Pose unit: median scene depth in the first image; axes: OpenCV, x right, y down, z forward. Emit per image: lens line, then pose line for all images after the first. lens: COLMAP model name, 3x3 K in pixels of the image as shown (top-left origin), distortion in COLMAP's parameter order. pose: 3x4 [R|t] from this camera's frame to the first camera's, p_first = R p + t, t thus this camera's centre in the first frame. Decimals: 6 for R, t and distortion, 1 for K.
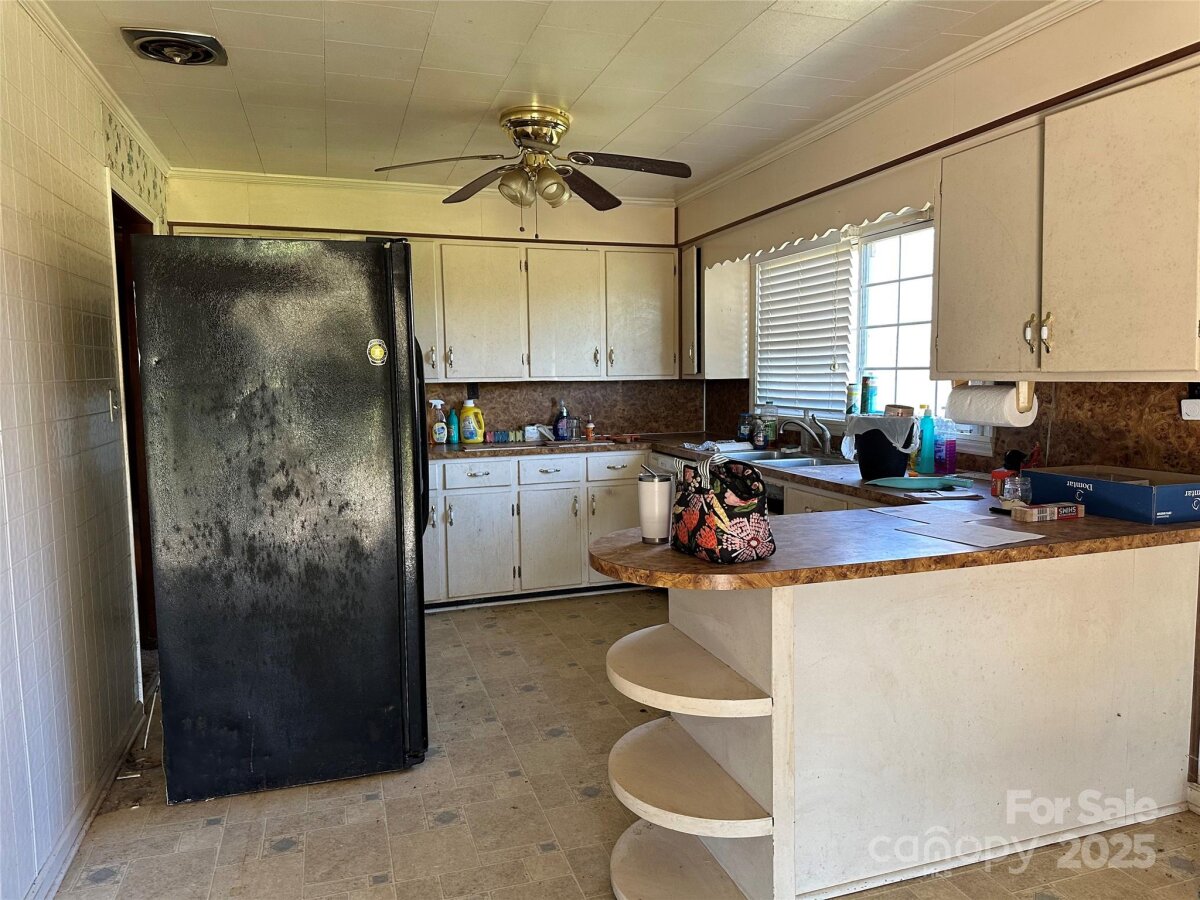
lens RADIAL K [[833.2, 0, 600.5], [0, 833.2, 447.3], [0, 0, 1]] dist [0.010772, -0.019664]
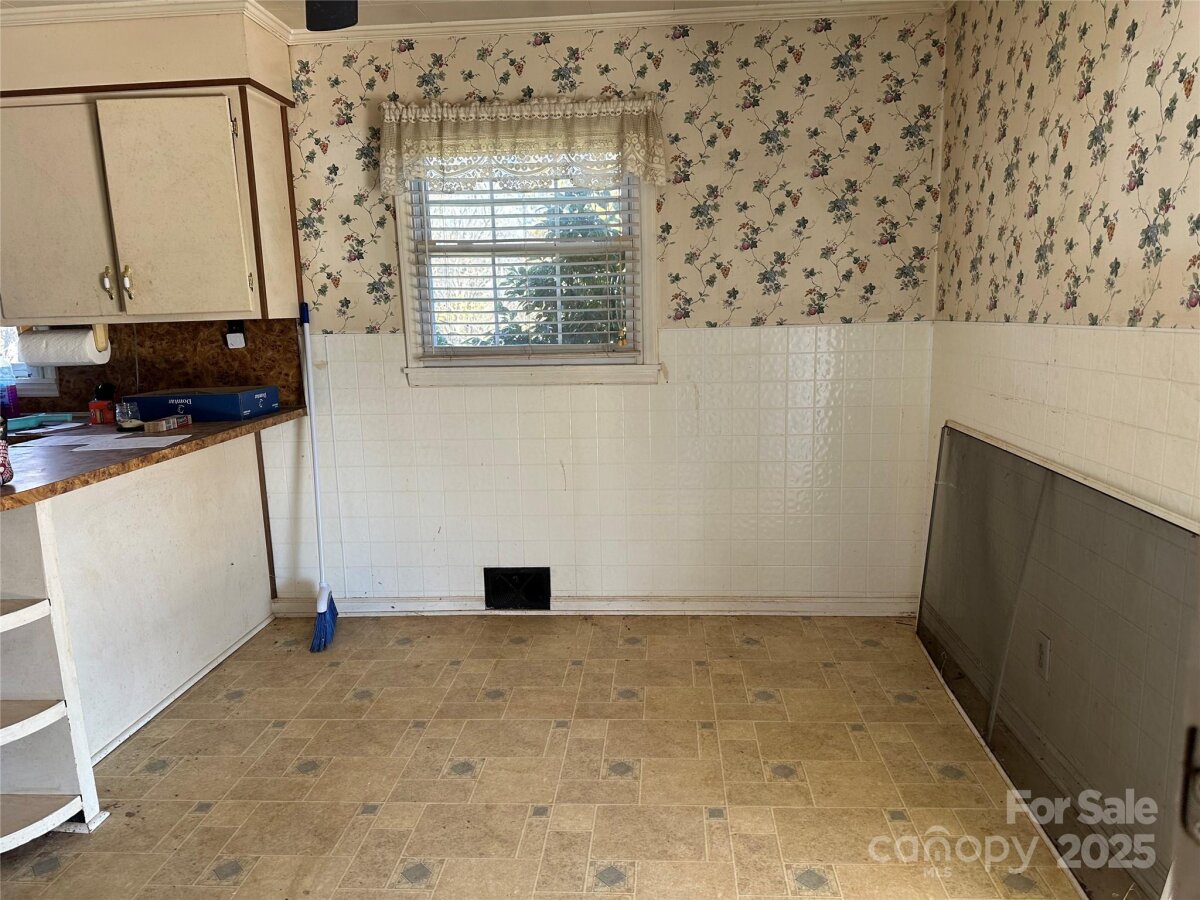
lens RADIAL K [[833.2, 0, 602.6], [0, 833.2, 452.8], [0, 0, 1]] dist [0.010772, -0.019664]
pose [[0.375067, -0.156530, 0.913687, -0.353220], [0.104089, 0.986519, 0.126279, 0.026370], [-0.921135, 0.047742, 0.386303, -0.099929]]
